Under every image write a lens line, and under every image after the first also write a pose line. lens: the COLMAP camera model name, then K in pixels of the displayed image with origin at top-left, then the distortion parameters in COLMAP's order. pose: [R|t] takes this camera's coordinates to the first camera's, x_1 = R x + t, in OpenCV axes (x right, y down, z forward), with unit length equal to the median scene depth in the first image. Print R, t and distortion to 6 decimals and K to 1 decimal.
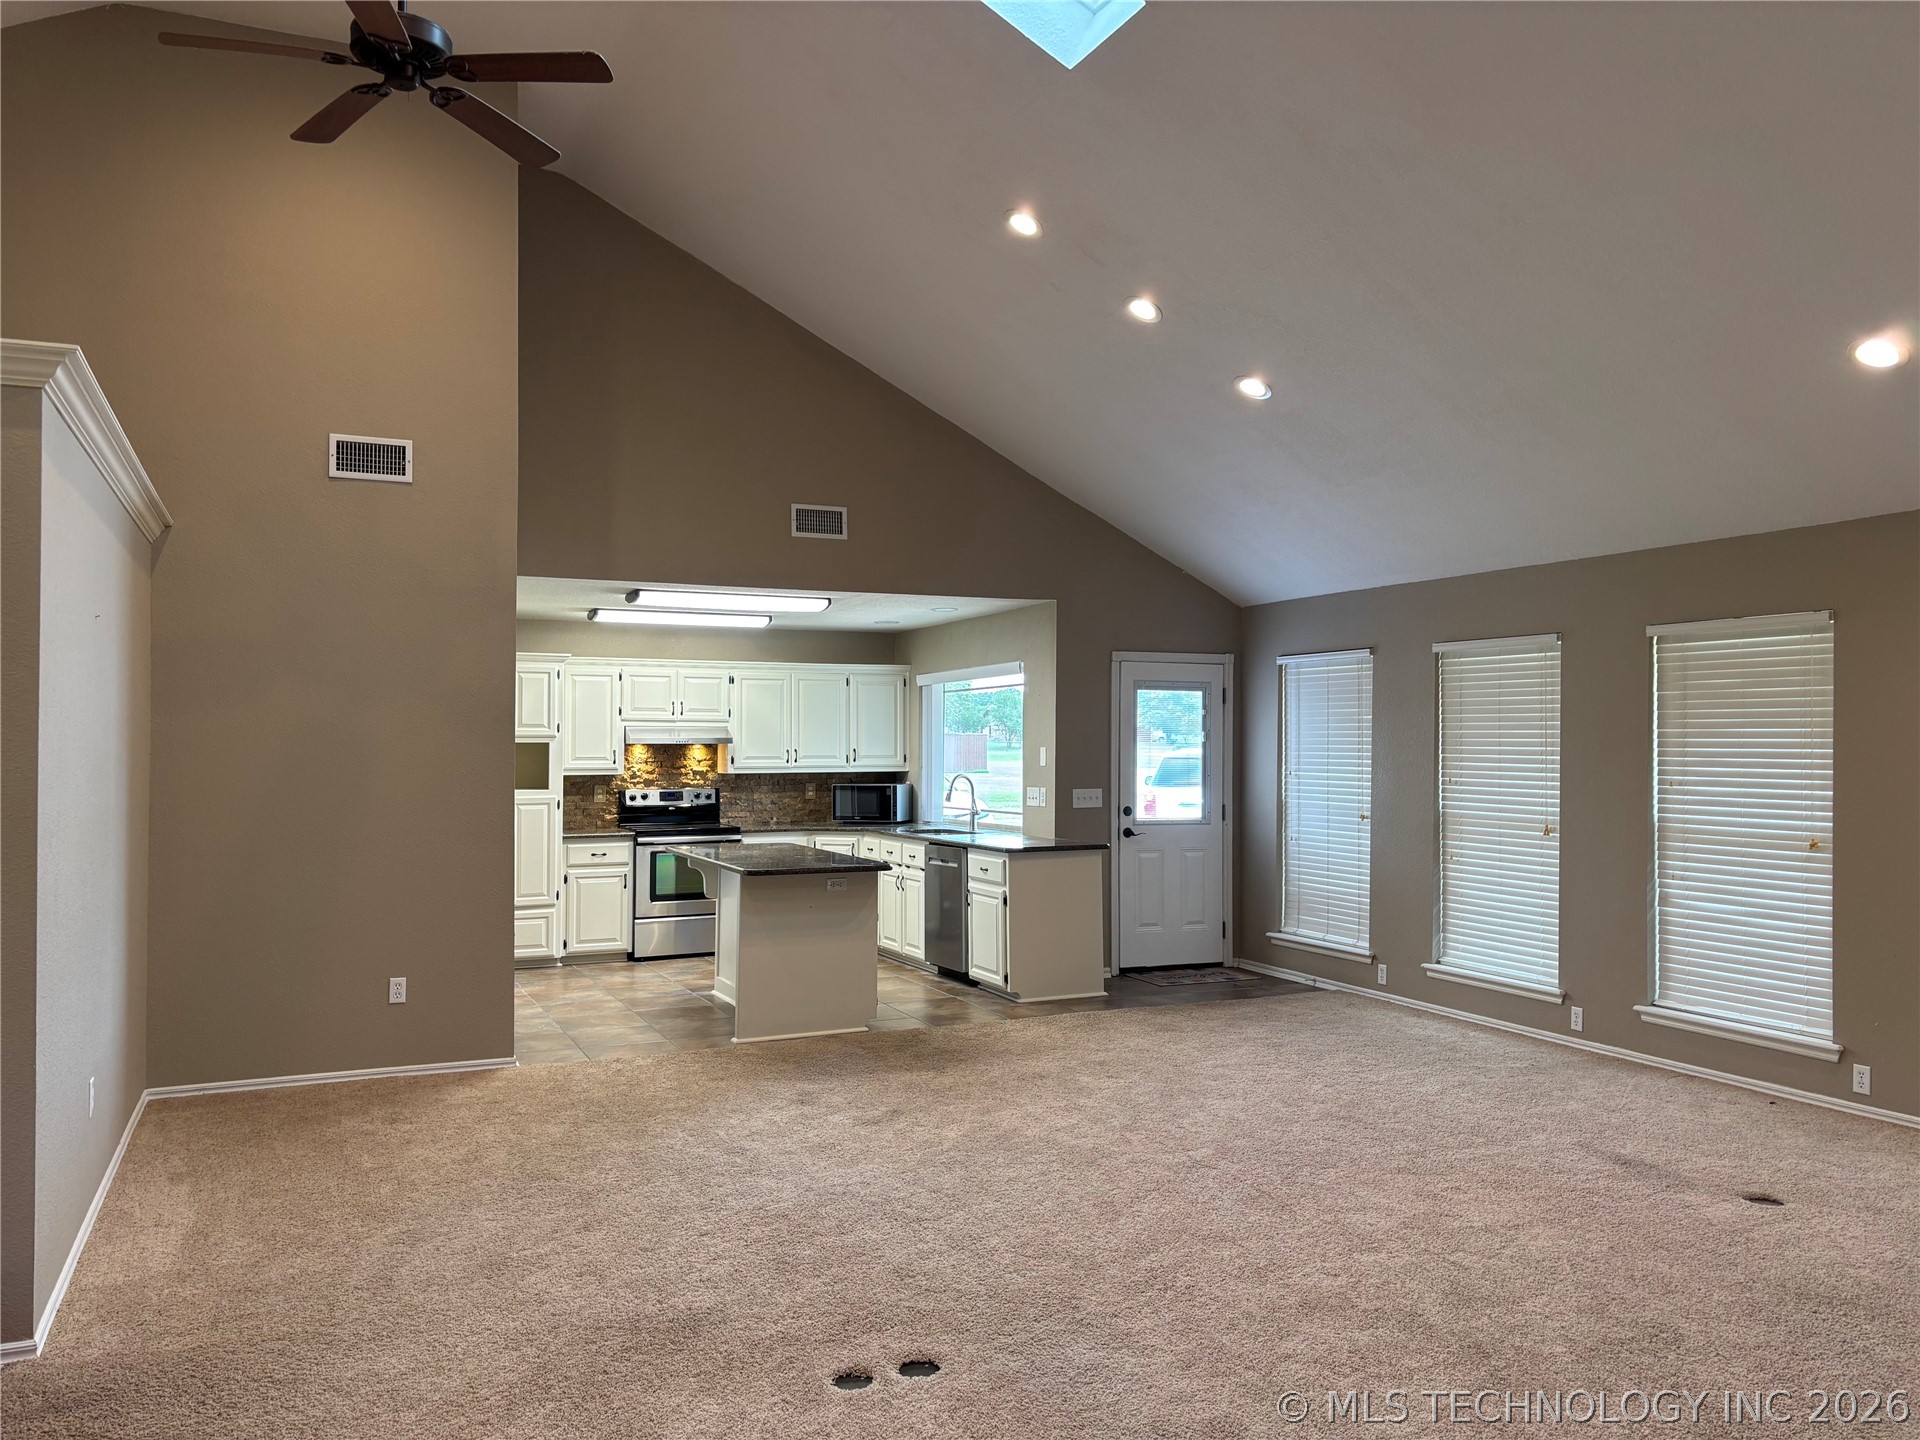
lens RADIAL K [[1466.8, 0, 954.7], [0, 1466.8, 720.3], [0, 0, 1]] dist [0.210865, -0.384832]
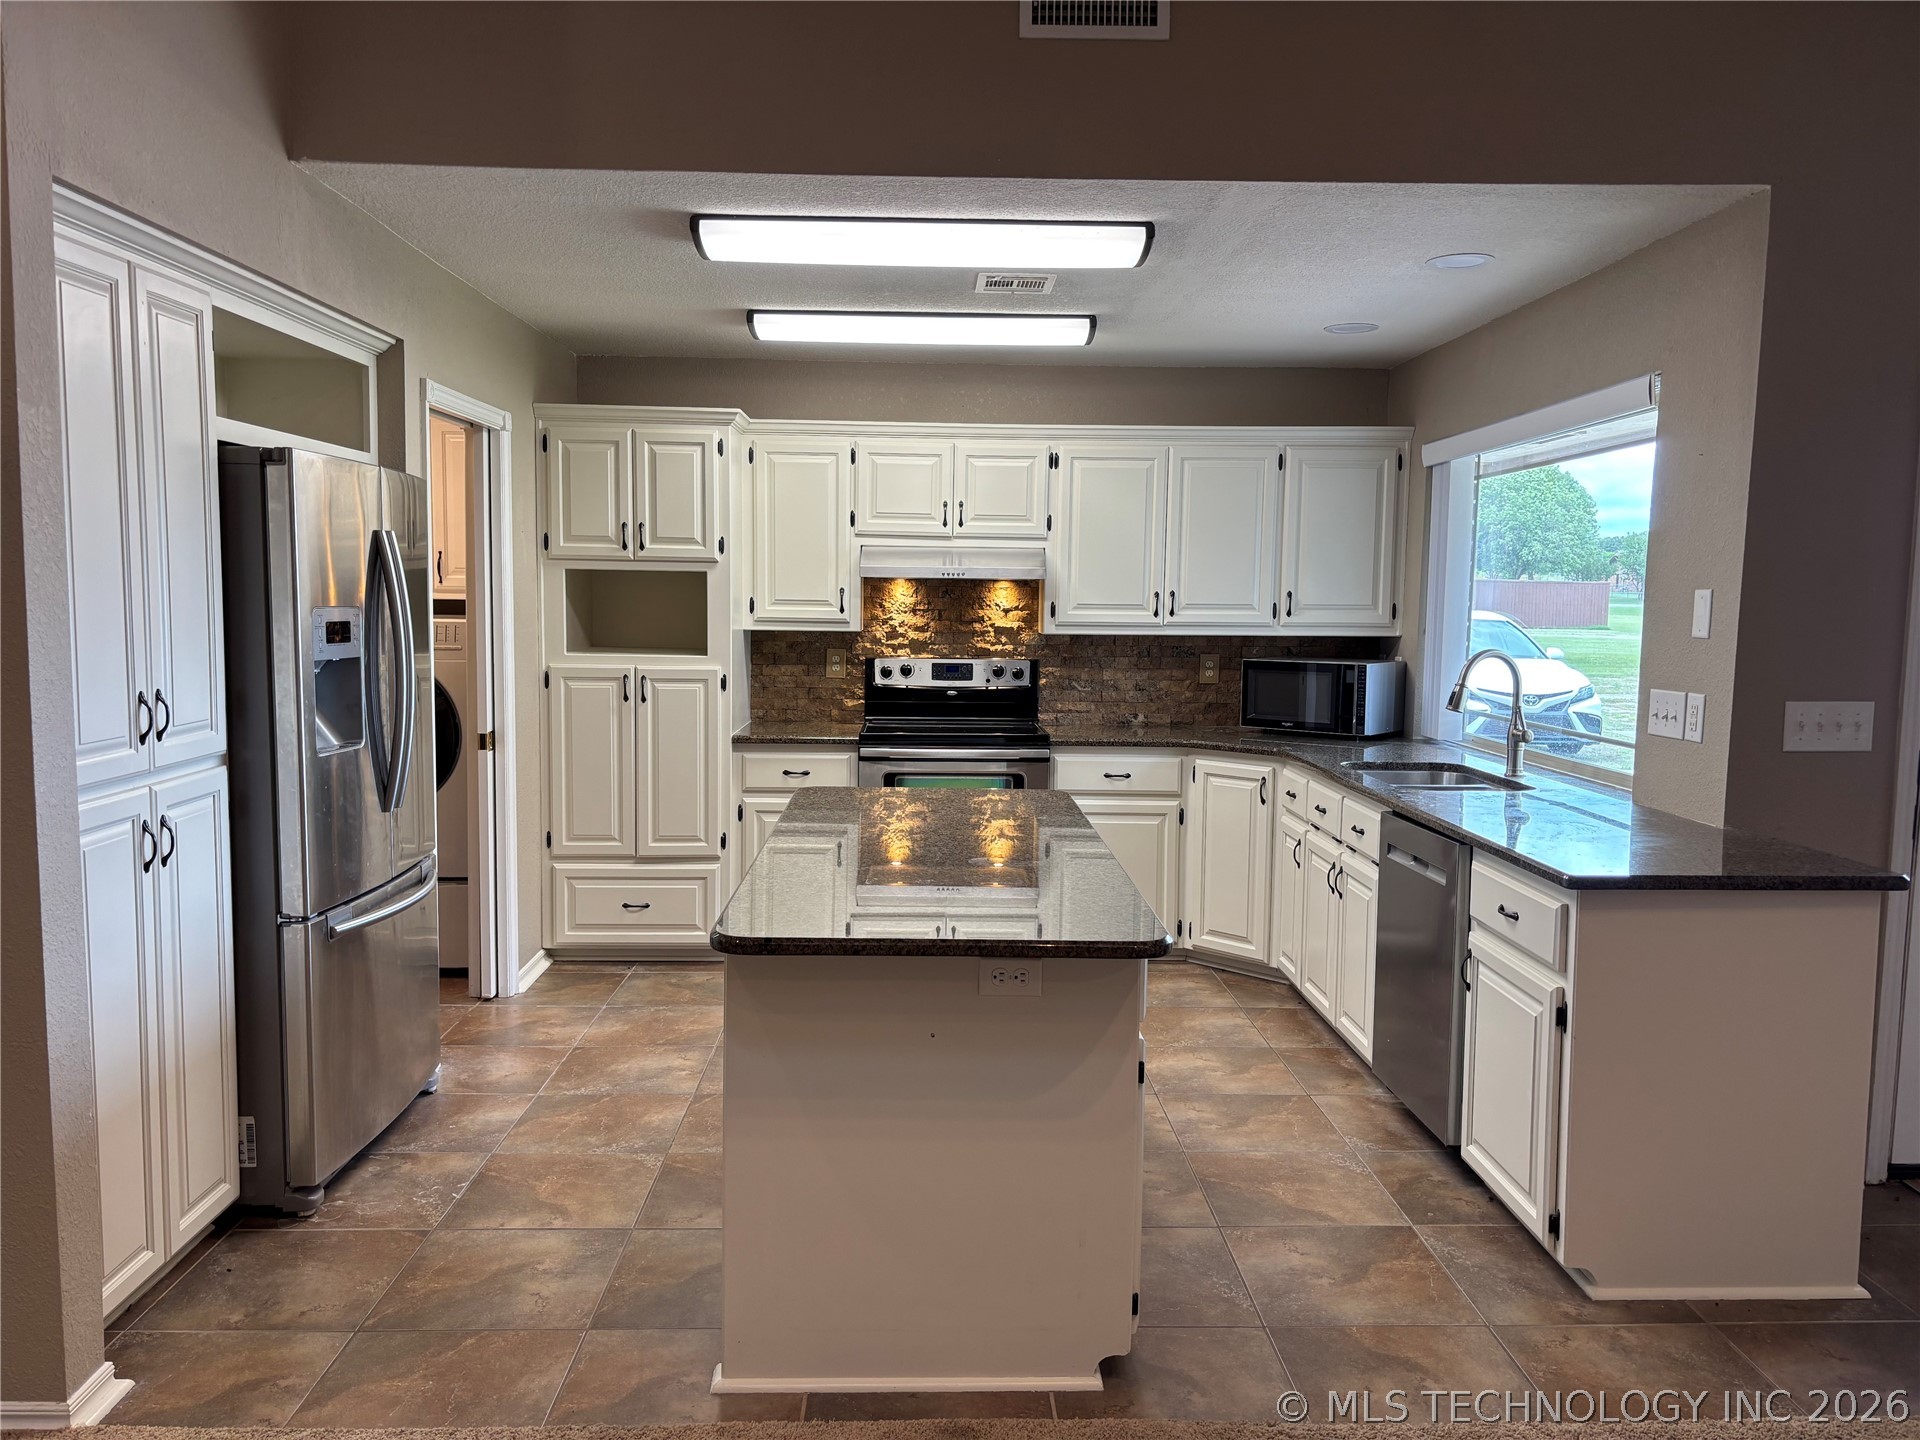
lens RADIAL K [[1466.8, 0, 954.7], [0, 1466.8, 720.3], [0, 0, 1]] dist [0.210865, -0.384832]
pose [[0.921652, 0.047266, -0.385129, 0.028313], [-0.006883, 0.994388, 0.105568, 0.010378], [0.387958, -0.094646, 0.916805, 0.481480]]
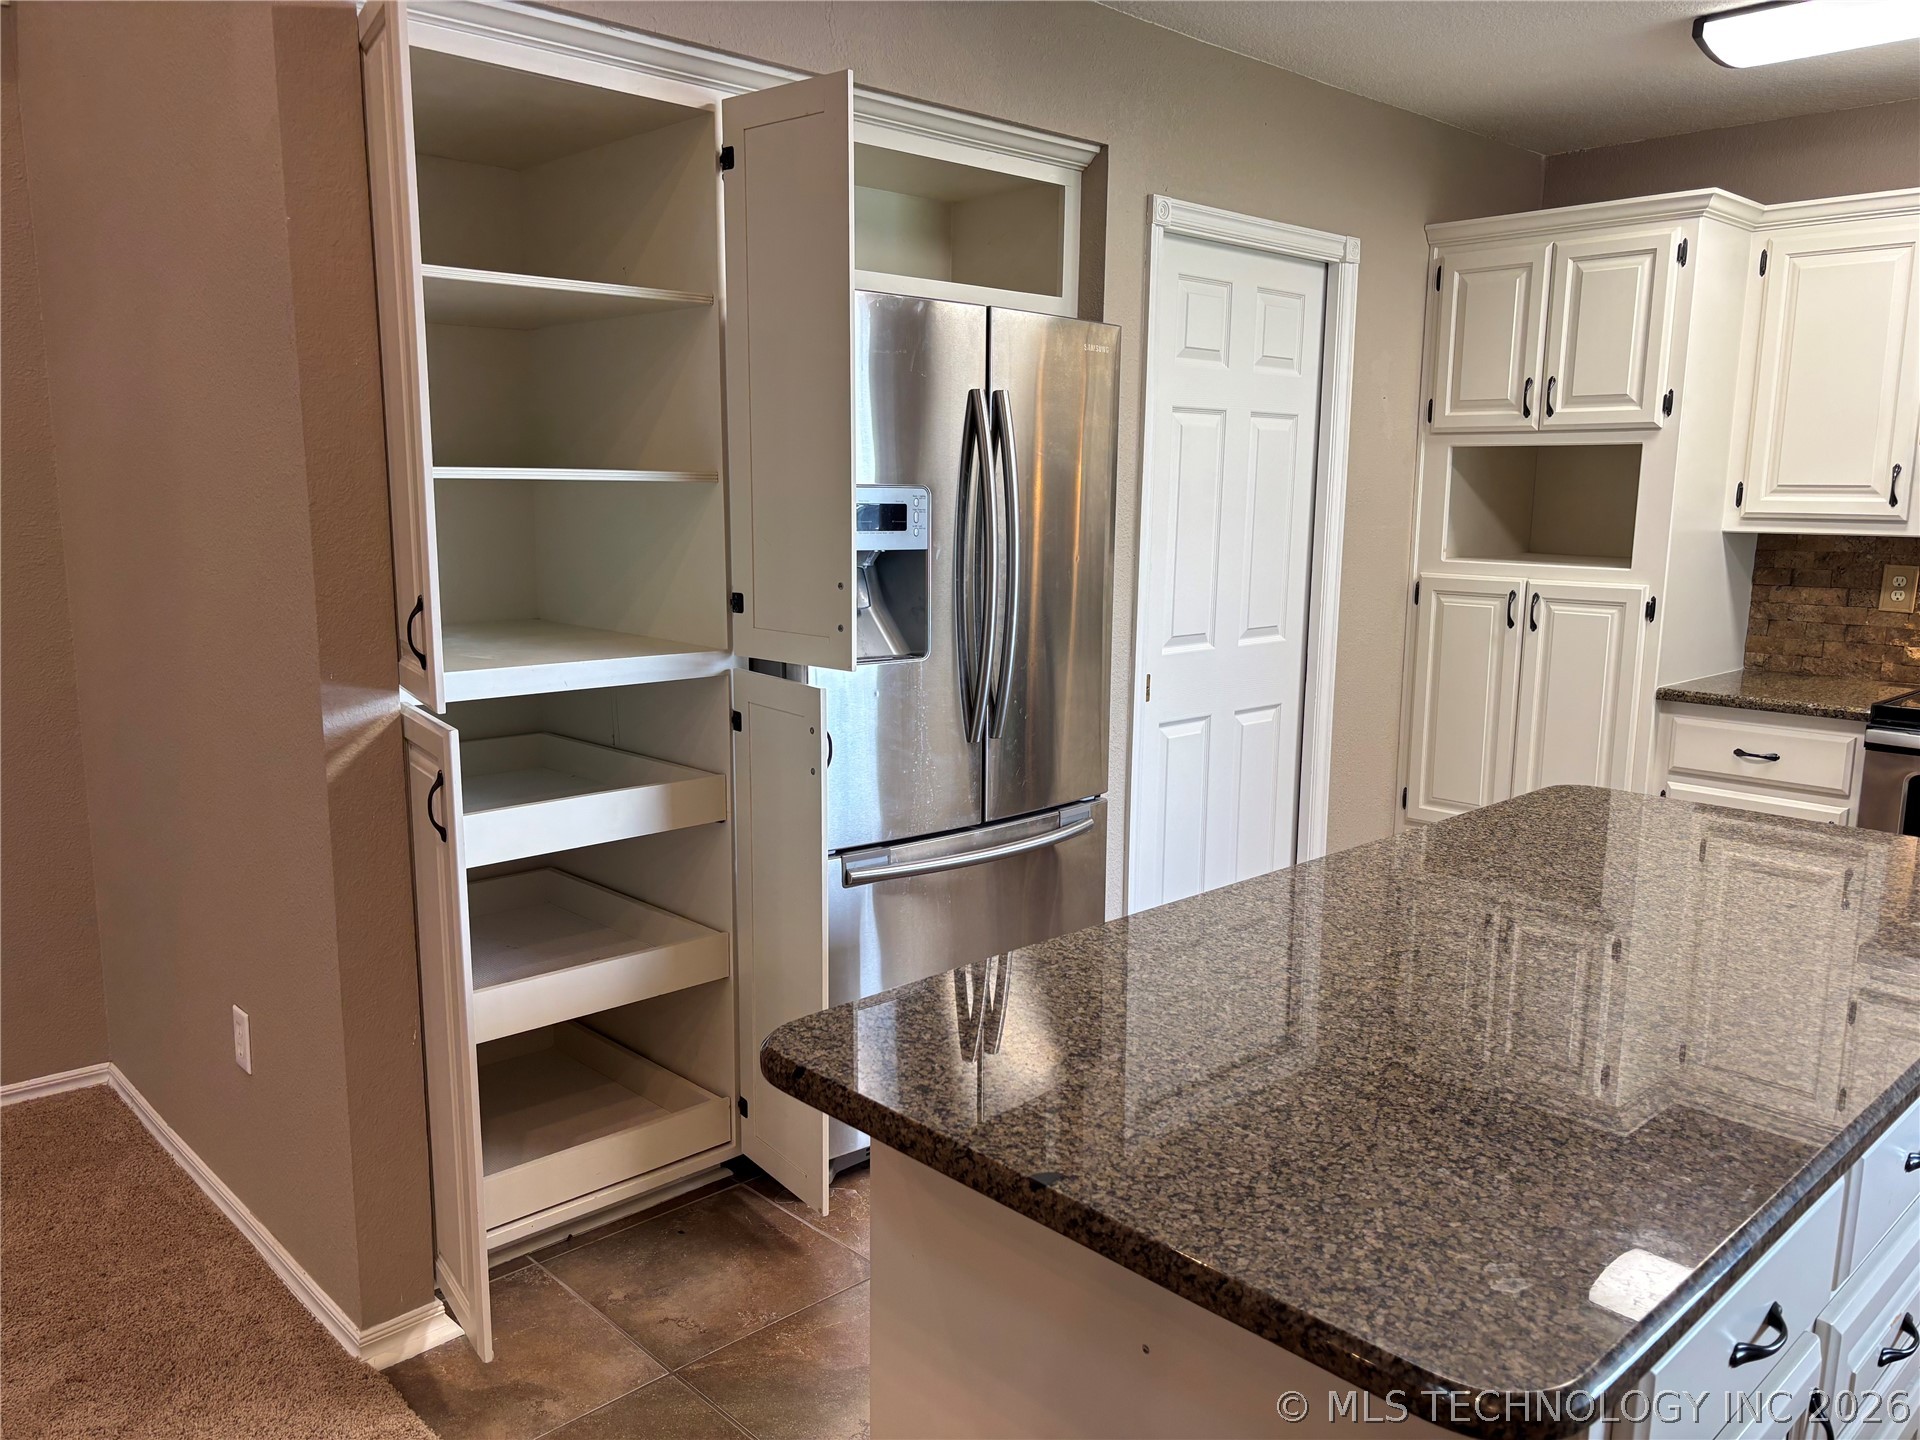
lens RADIAL K [[1456.3, 0, 959.7], [0, 1456.3, 729.0], [0, 0, 1]] dist [0.062420, -0.068039]
pose [[0.336433, 0.160178, -0.927985, 0.027058], [0.006291, 0.985024, 0.172304, 0.019358], [0.941686, -0.063806, 0.330387, 0.654499]]
